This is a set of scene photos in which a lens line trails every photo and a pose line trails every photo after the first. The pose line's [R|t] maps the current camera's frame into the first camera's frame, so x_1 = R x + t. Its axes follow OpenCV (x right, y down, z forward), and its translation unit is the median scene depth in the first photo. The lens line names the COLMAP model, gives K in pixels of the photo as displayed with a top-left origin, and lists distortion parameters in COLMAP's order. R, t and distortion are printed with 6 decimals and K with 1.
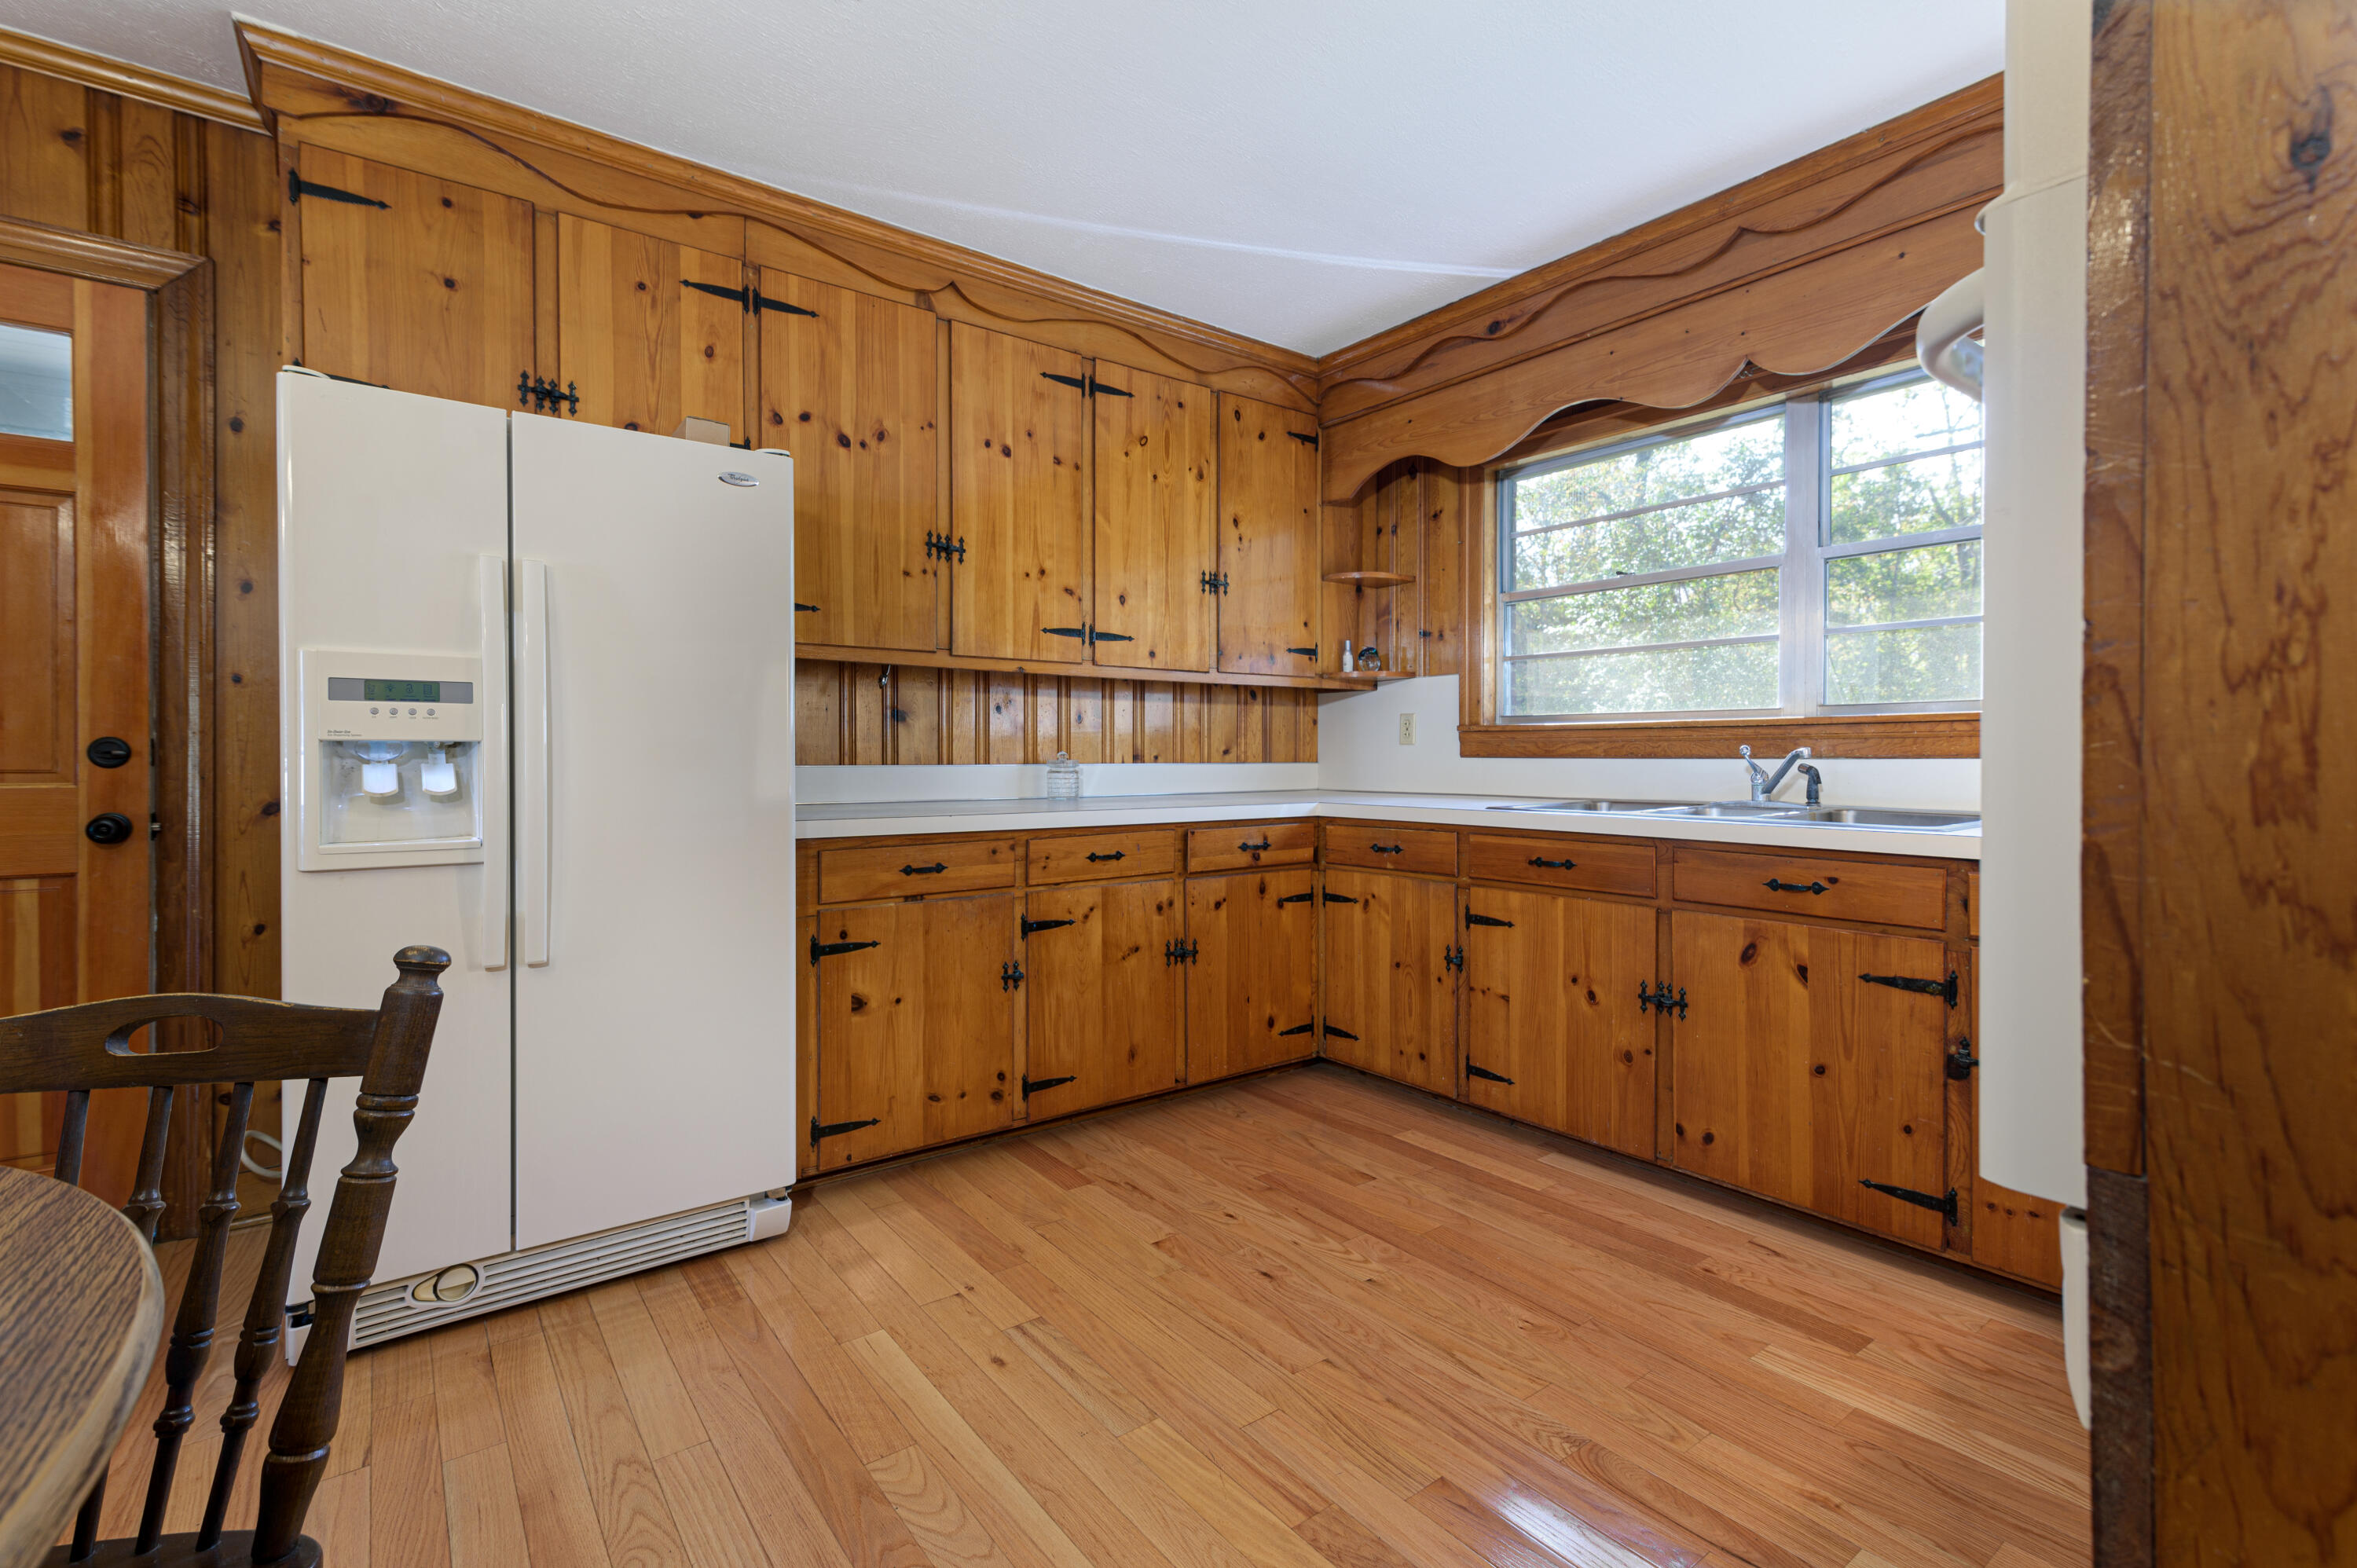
lens RADIAL K [[1070.5, 0, 1178.6], [0, 1070.5, 762.3], [0, 0, 1]] dist [0.005283, -0.000437]
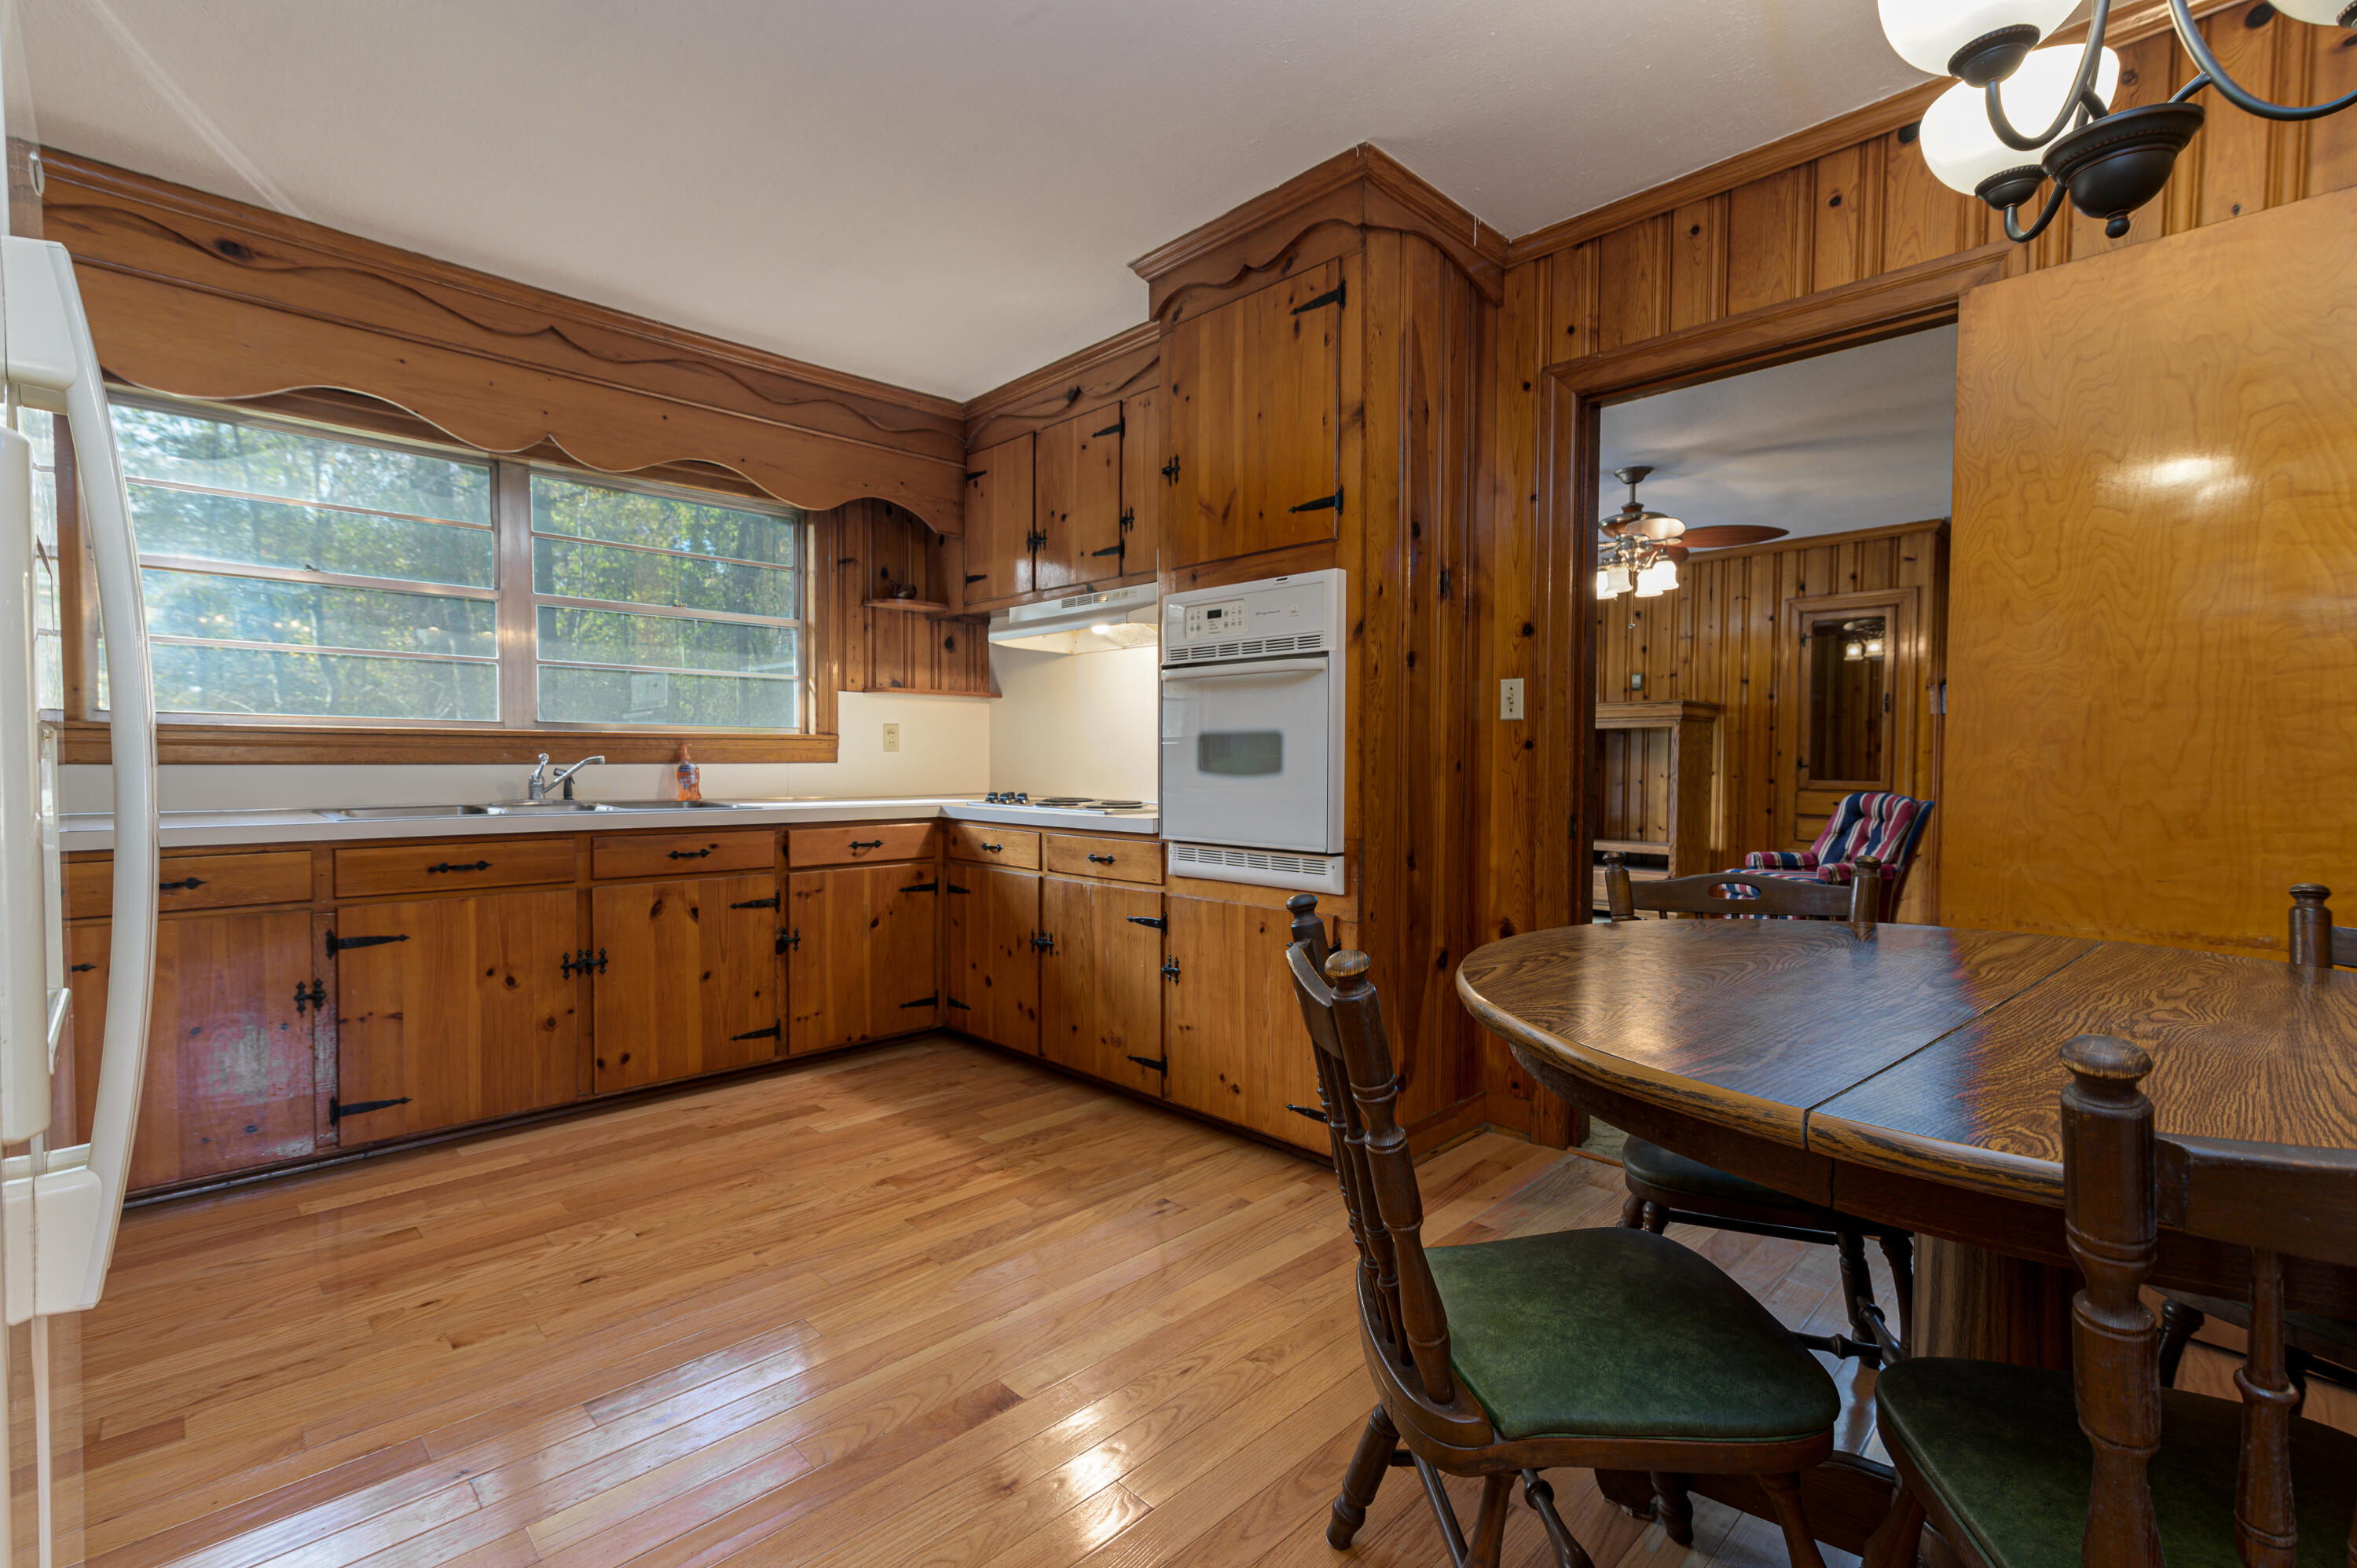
lens RADIAL K [[1070.5, 0, 1175.0], [0, 1070.5, 787.9], [0, 0, 1]] dist [0.005283, -0.000437]
pose [[-0.147932, -0.026304, 0.988648, -0.894248], [0.003476, 0.999626, 0.027116, -0.008481], [-0.988991, 0.007448, -0.147786, 0.548185]]
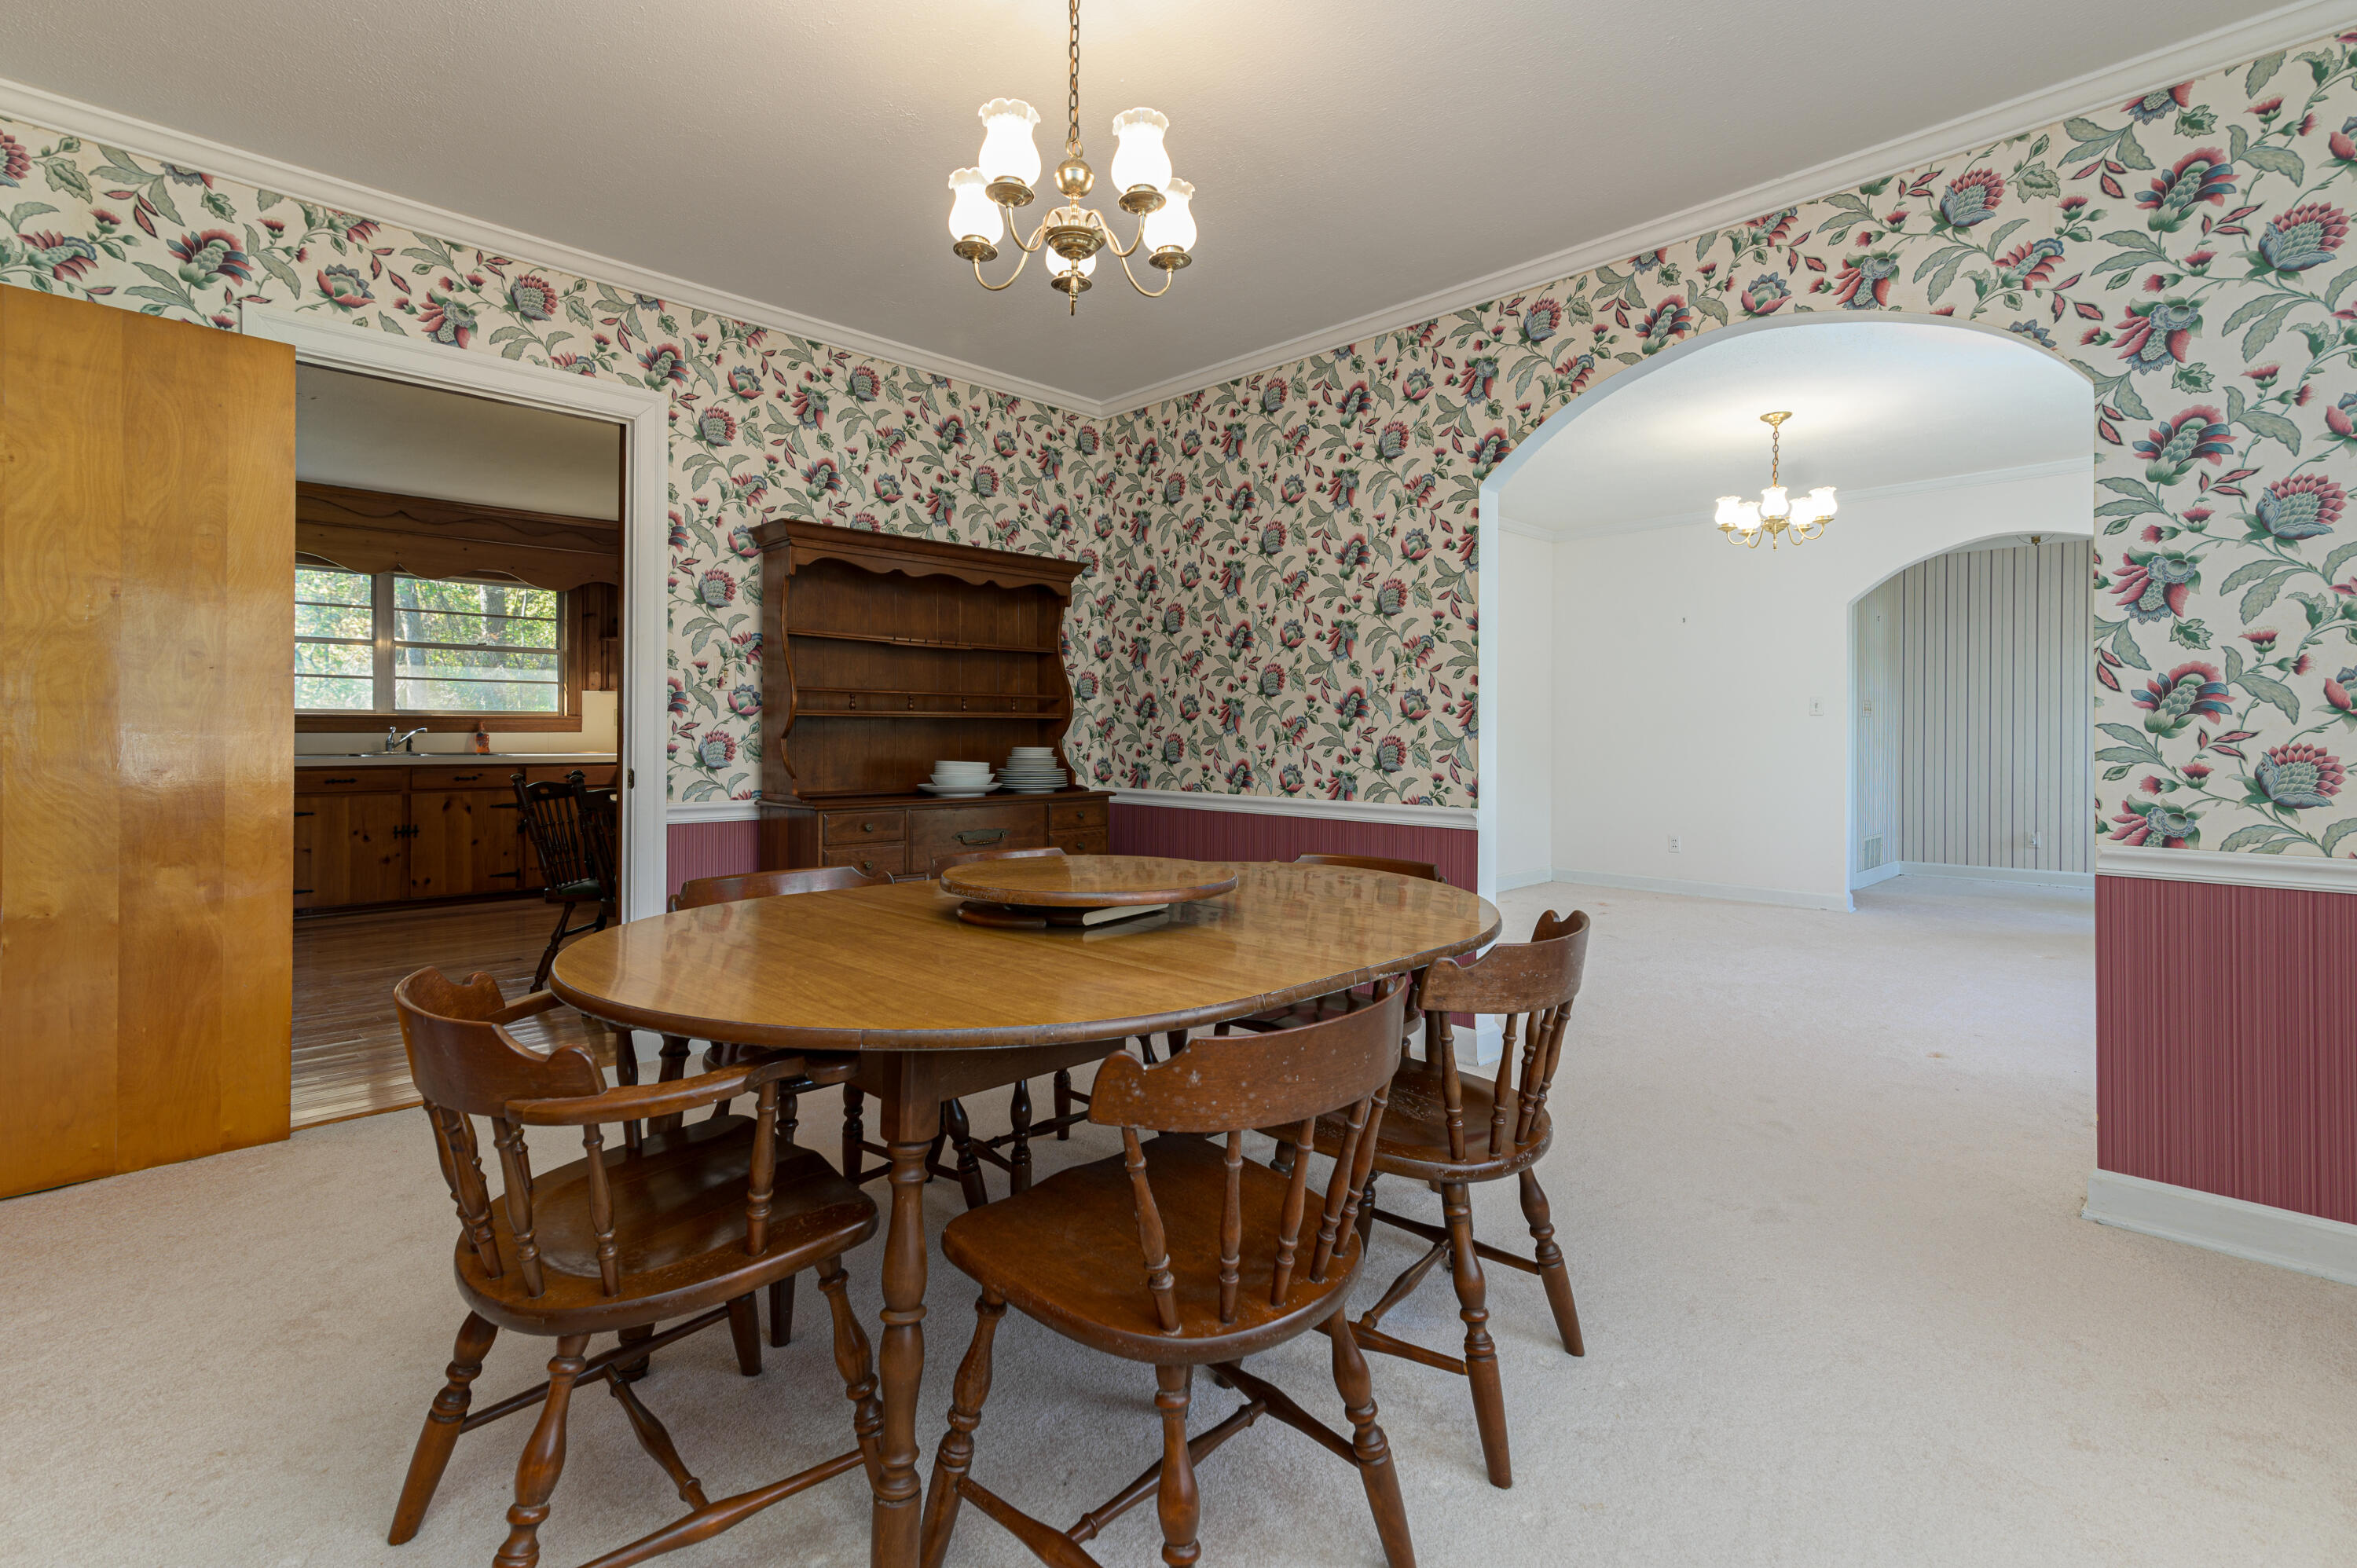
lens RADIAL K [[1070.5, 0, 1161.8], [0, 1070.5, 729.3], [0, 0, 1]] dist [0.005283, -0.000437]
pose [[-0.152635, 0.001392, 0.988282, -2.354667], [0.002115, 0.999997, -0.001082, -0.004862], [-0.988280, 0.001925, -0.152637, -0.344648]]
